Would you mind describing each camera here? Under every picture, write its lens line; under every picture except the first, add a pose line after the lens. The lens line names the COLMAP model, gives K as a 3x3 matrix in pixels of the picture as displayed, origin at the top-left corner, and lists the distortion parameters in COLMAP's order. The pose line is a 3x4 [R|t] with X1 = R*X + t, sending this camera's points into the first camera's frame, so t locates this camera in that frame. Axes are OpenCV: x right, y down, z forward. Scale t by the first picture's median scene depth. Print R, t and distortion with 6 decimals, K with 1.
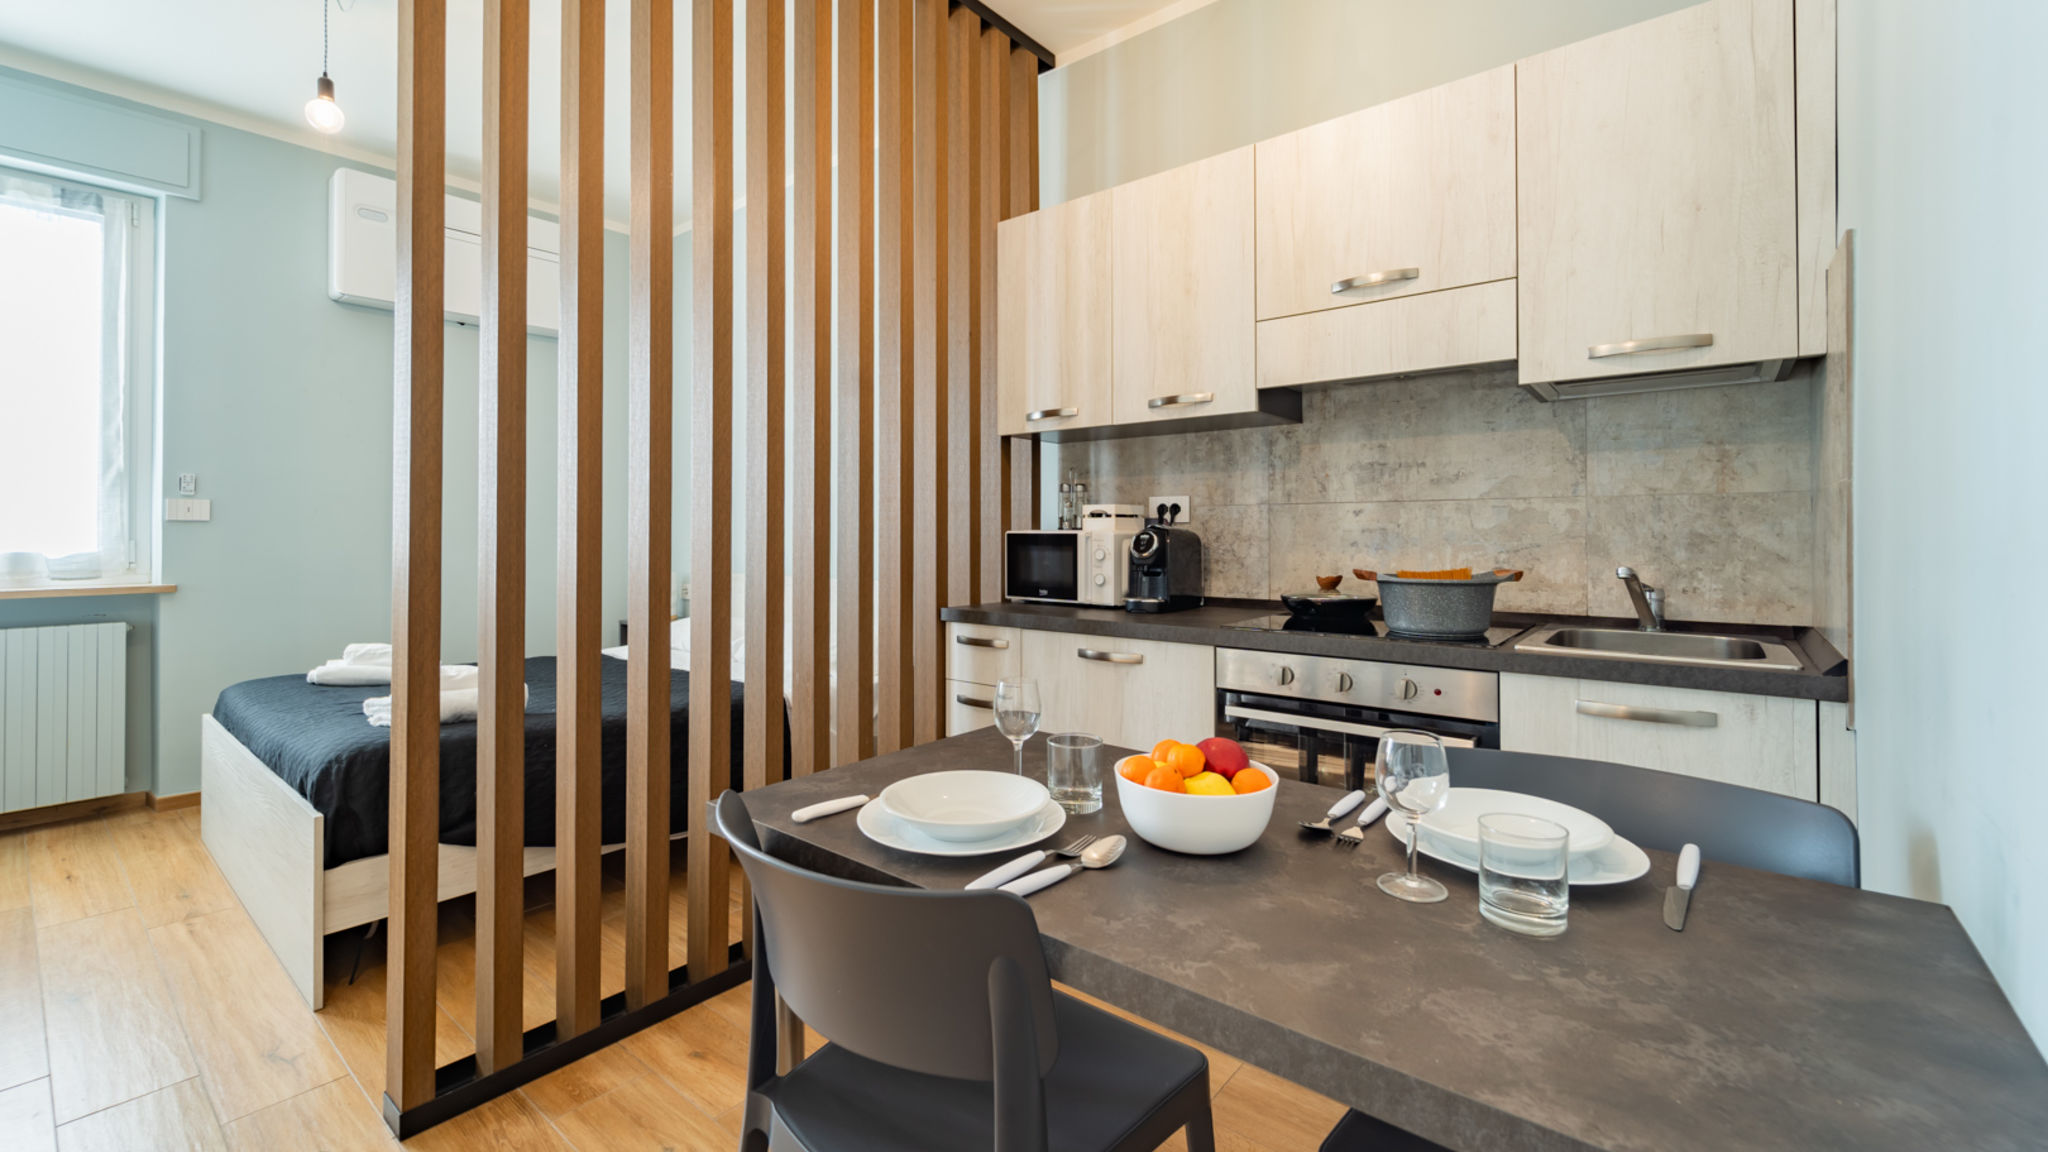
lens RADIAL K [[828.7, 0, 1024.1], [0, 828.7, 523.7], [0, 0, 1]] dist [0.001349, -0.003051]
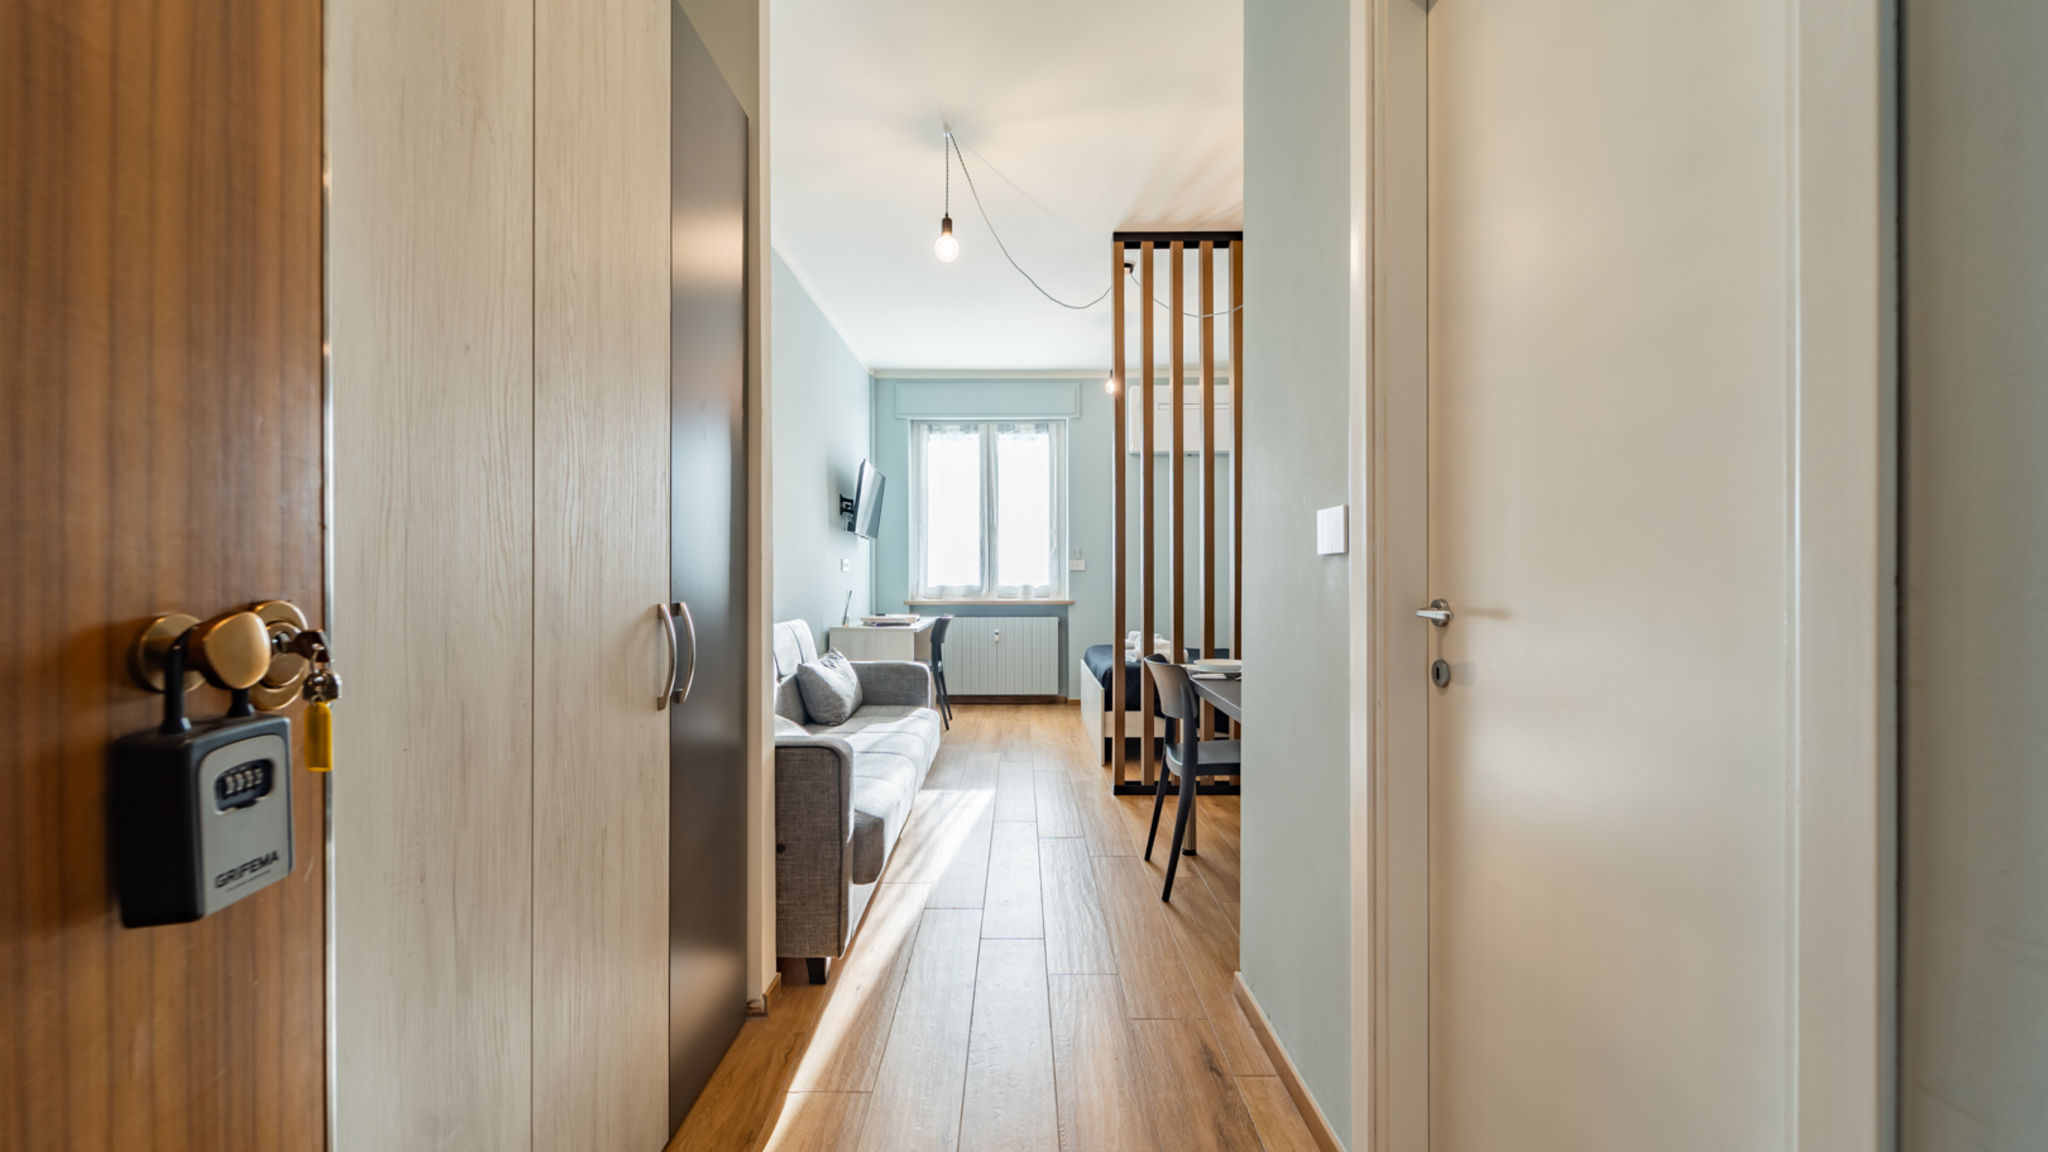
lens RADIAL K [[829.7, 0, 1015.2], [0, 829.7, 575.3], [0, 0, 1]] dist [-0.000302, -0.000033]
pose [[0.622044, -0.002169, -0.782980, 0.743798], [0.010313, 0.999932, 0.005424, -0.006448], [0.782915, -0.011448, 0.622024, -0.598719]]
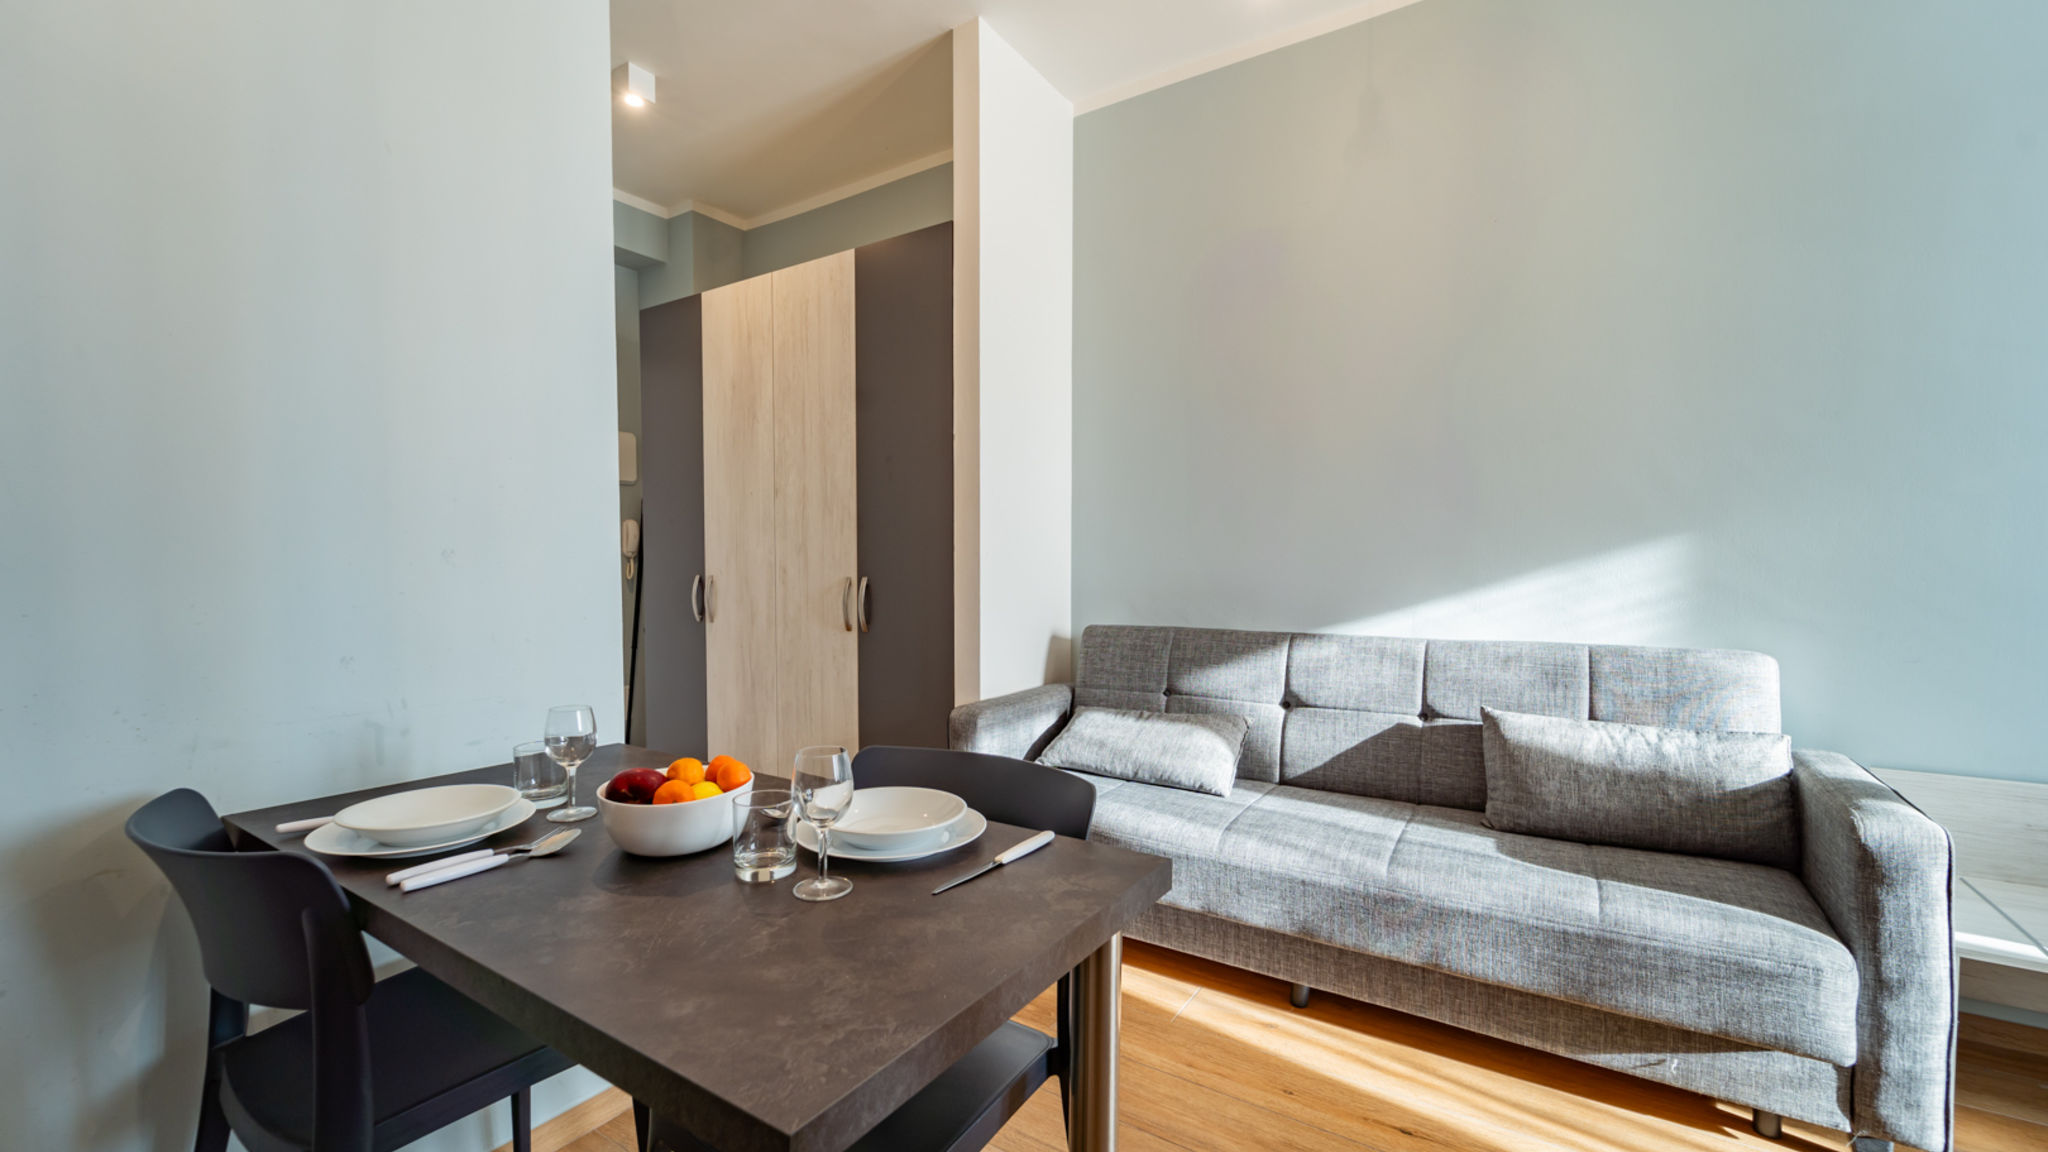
lens RADIAL K [[826.5, 0, 1024.0], [0, 826.5, 576.0], [0, 0, 1]] dist [-0.002594, -0.000266]
pose [[-0.995335, 0.005388, -0.096333, -0.064556], [0.004475, 0.999943, 0.009686, 0.003397], [0.096379, 0.009210, -0.995302, 0.846753]]
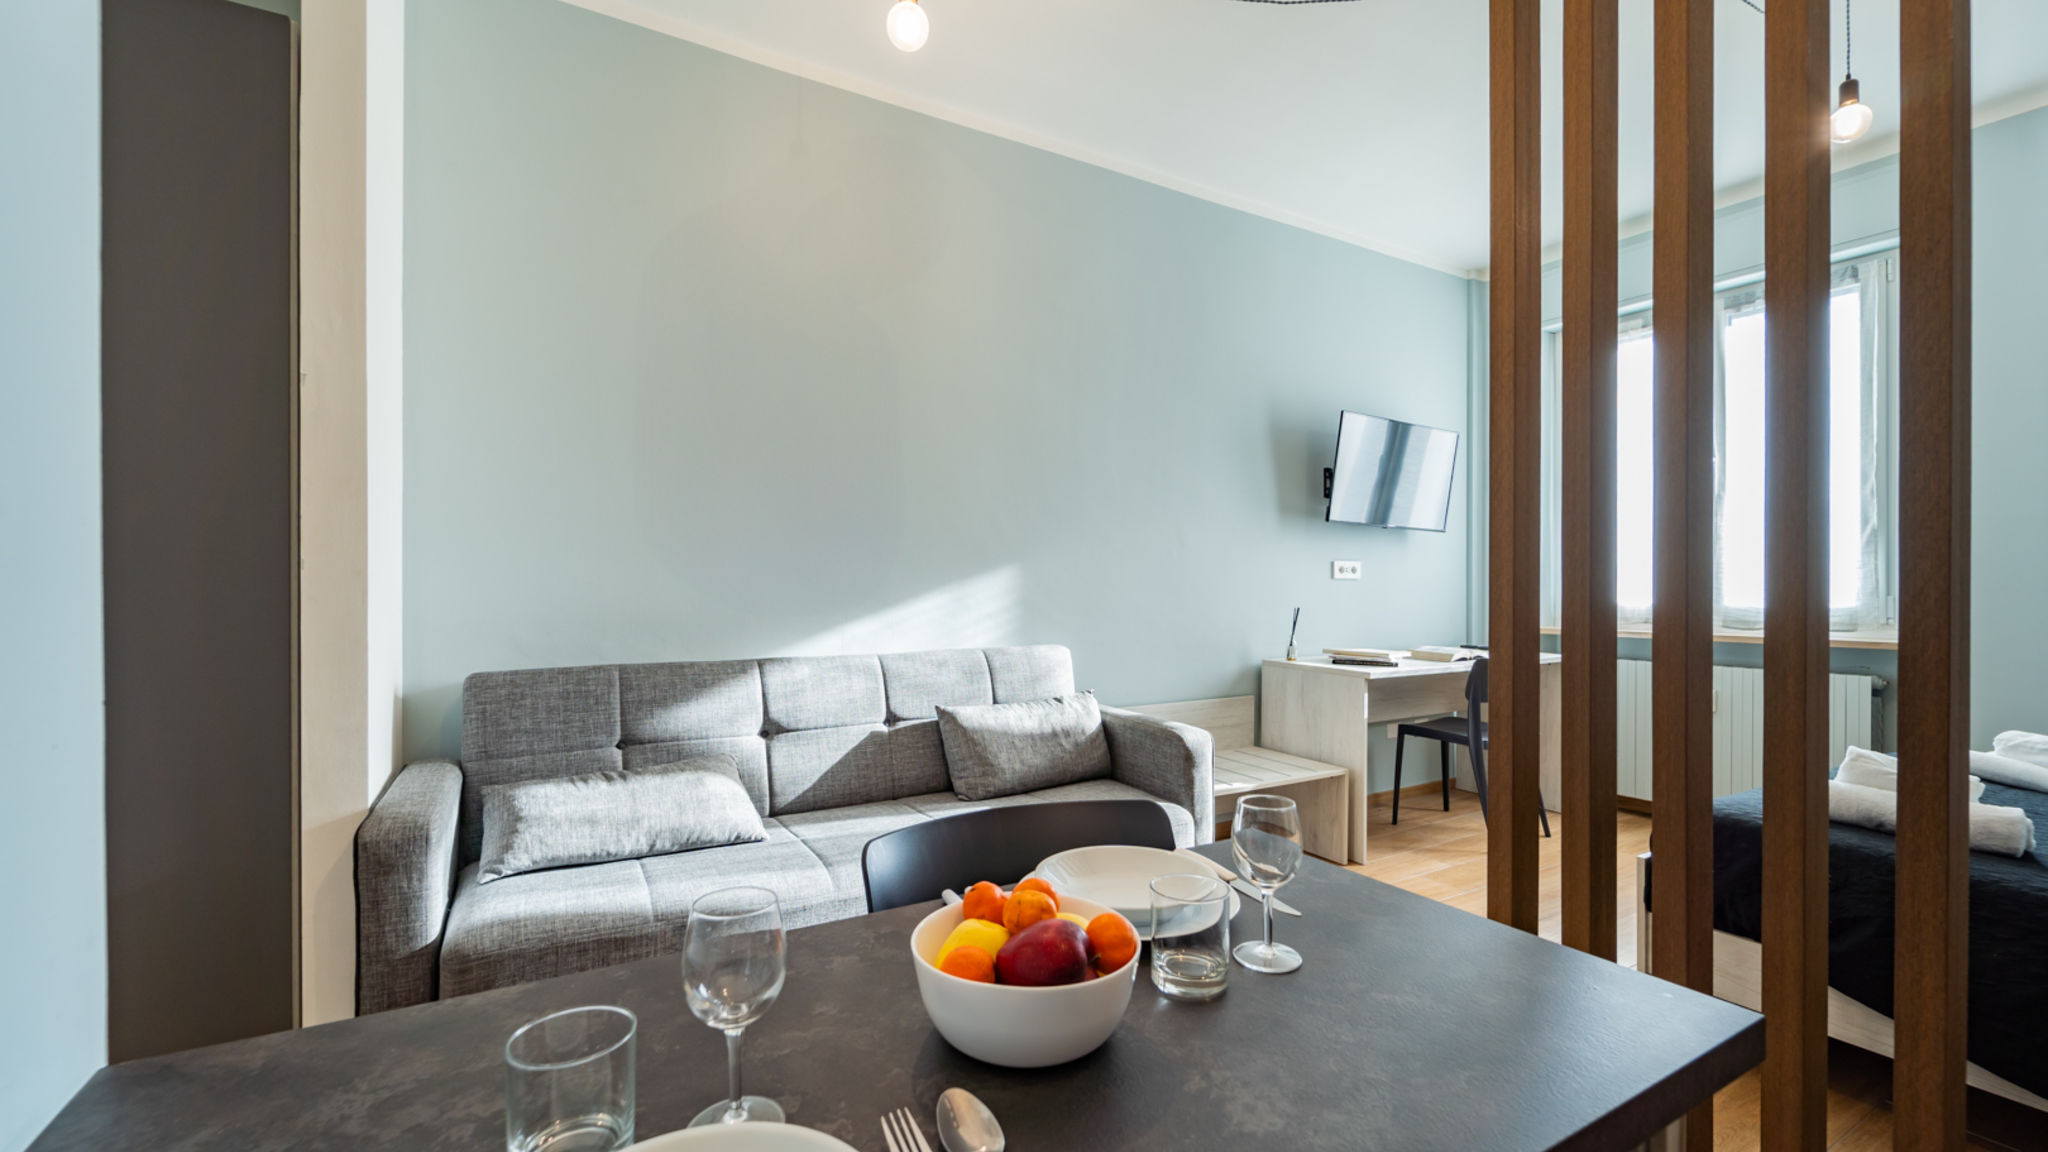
lens RADIAL K [[837.4, 0, 1002.1], [0, 837.4, 585.7], [0, 0, 1]] dist [-0.001848, -0.000196]
pose [[-0.364379, 0.001418, -0.931250, 0.344085], [0.008209, 0.999965, -0.001689, 0.001333], [0.931215, -0.008260, -0.364378, 0.489947]]
